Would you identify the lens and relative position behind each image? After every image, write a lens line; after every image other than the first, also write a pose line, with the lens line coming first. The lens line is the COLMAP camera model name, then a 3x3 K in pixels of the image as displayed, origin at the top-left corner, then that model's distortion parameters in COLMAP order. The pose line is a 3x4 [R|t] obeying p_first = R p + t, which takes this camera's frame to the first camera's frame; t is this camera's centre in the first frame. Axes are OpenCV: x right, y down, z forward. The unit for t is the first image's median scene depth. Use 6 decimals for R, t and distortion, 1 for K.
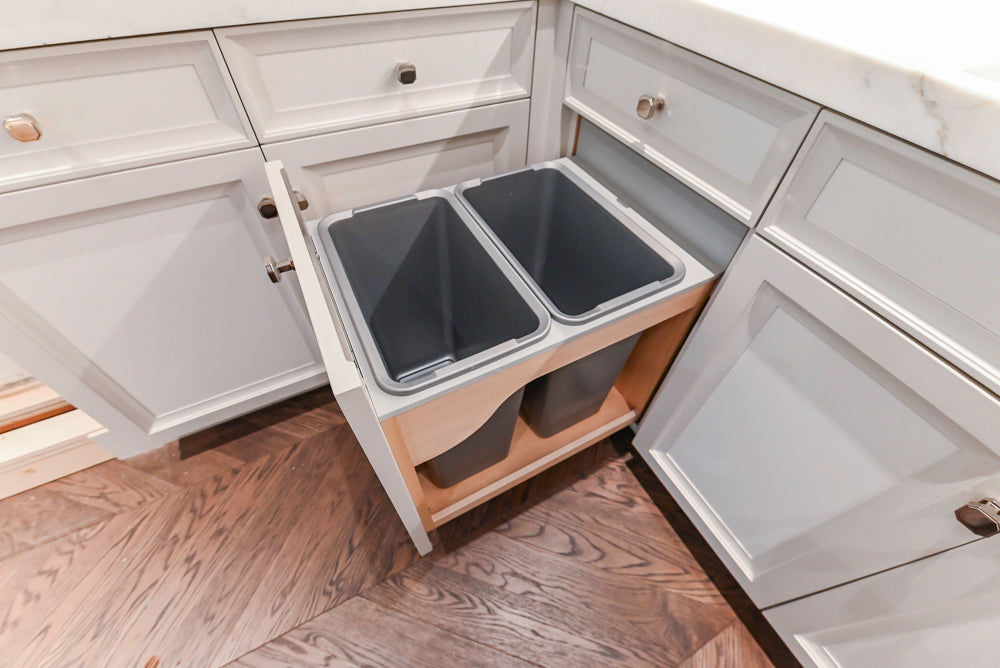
lens RADIAL K [[418.5, 0, 506.0], [0, 418.5, 326.2], [0, 0, 1]] dist [-0.000321, -0.005400]
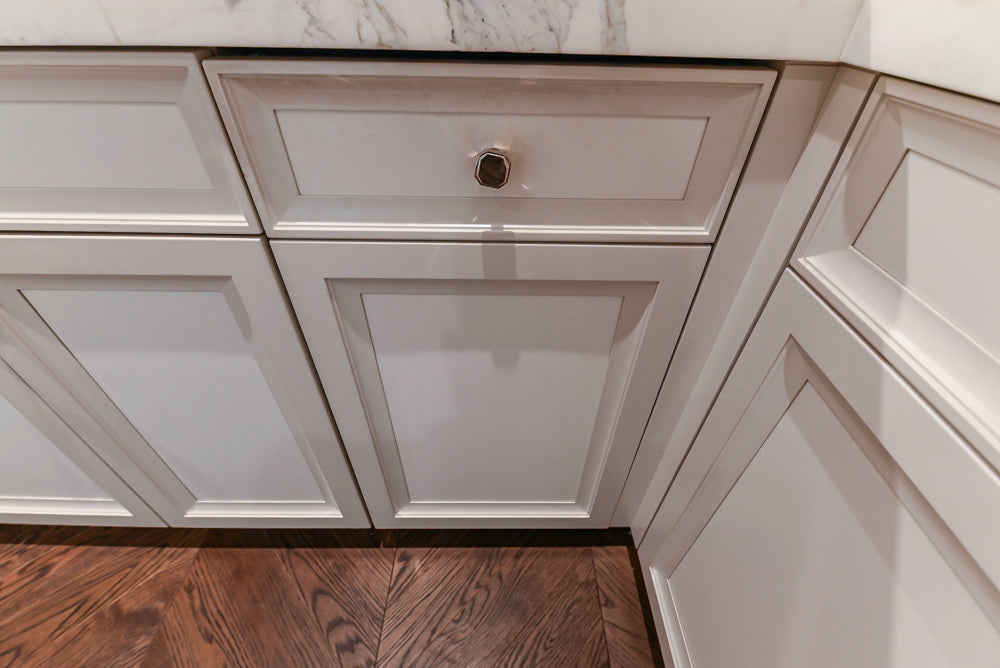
lens RADIAL K [[418.5, 0, 503.1], [0, 418.5, 325.7], [0, 0, 1]] dist [-0.000321, -0.005400]
pose [[0.458238, -0.569140, 0.682713, 0.523222], [0.653518, 0.736352, 0.175214, 0.621463], [-0.602438, 0.365876, 0.709368, -0.348569]]
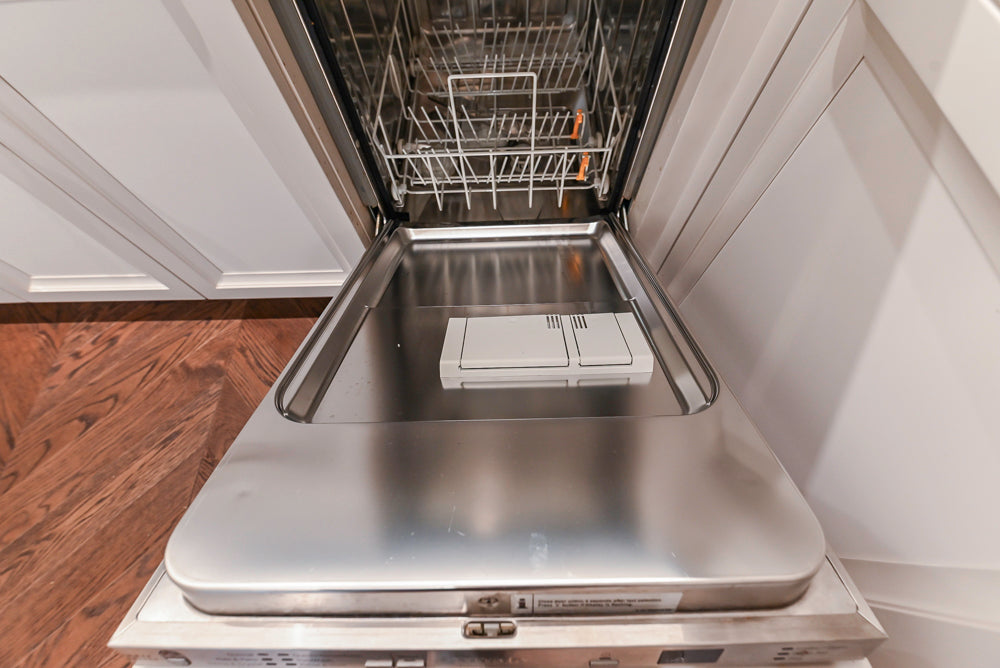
lens RADIAL K [[418.5, 0, 505.6], [0, 418.5, 328.4], [0, 0, 1]] dist [-0.000321, -0.005400]
pose [[0.456047, -0.816796, 0.353365, 0.476330], [0.683947, 0.575717, 0.448069, 0.711304], [-0.569419, 0.037342, 0.821199, -0.318409]]
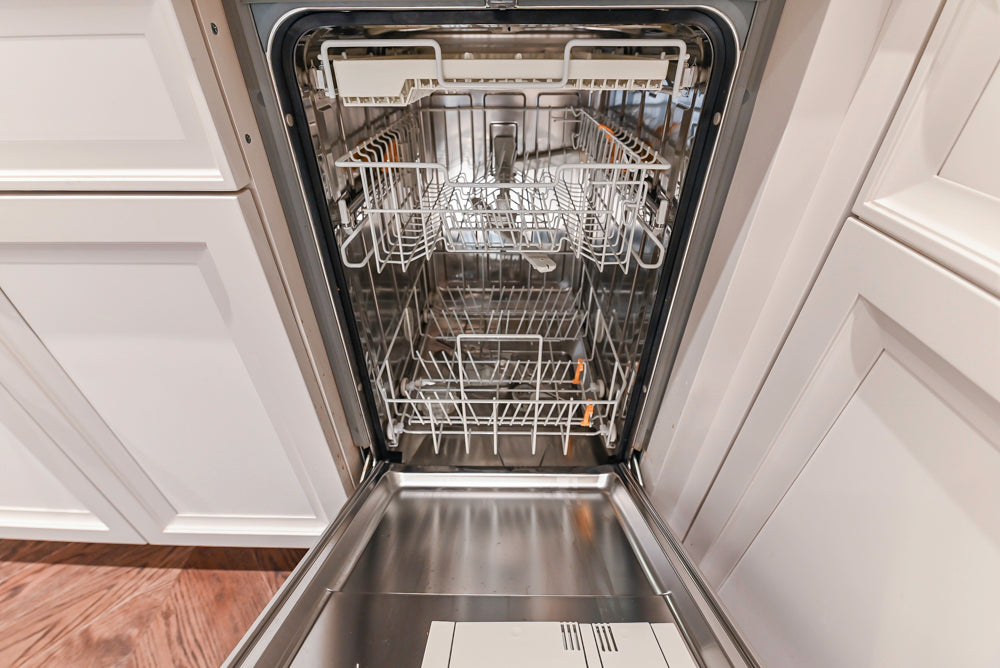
lens RADIAL K [[424.3, 0, 500.2], [0, 424.3, 329.2], [0, 0, 1]] dist [-0.000379, -0.004338]
pose [[0.484544, -0.526254, 0.698766, 0.536940], [0.658166, 0.745506, 0.105064, 0.684635], [-0.576225, 0.408996, 0.707593, -0.282008]]
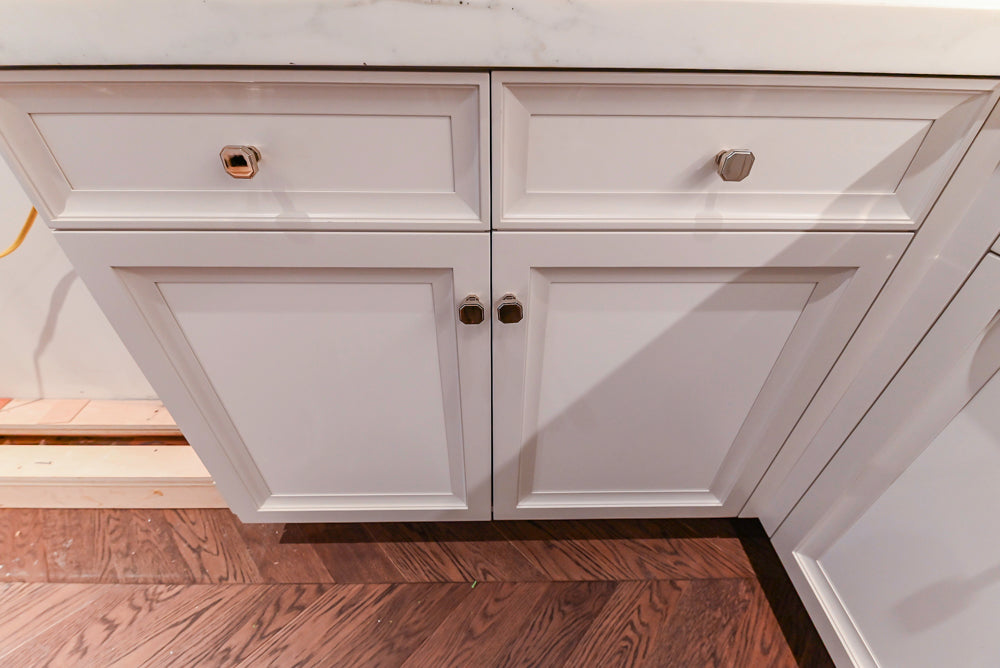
lens RADIAL K [[418.5, 0, 496.3], [0, 418.5, 324.5], [0, 0, 1]] dist [-0.000321, -0.005400]
pose [[0.886250, 0.251327, -0.389097, -0.197656], [-0.331098, 0.931161, -0.152688, -0.132878], [0.323937, 0.264149, 0.908455, 0.297161]]
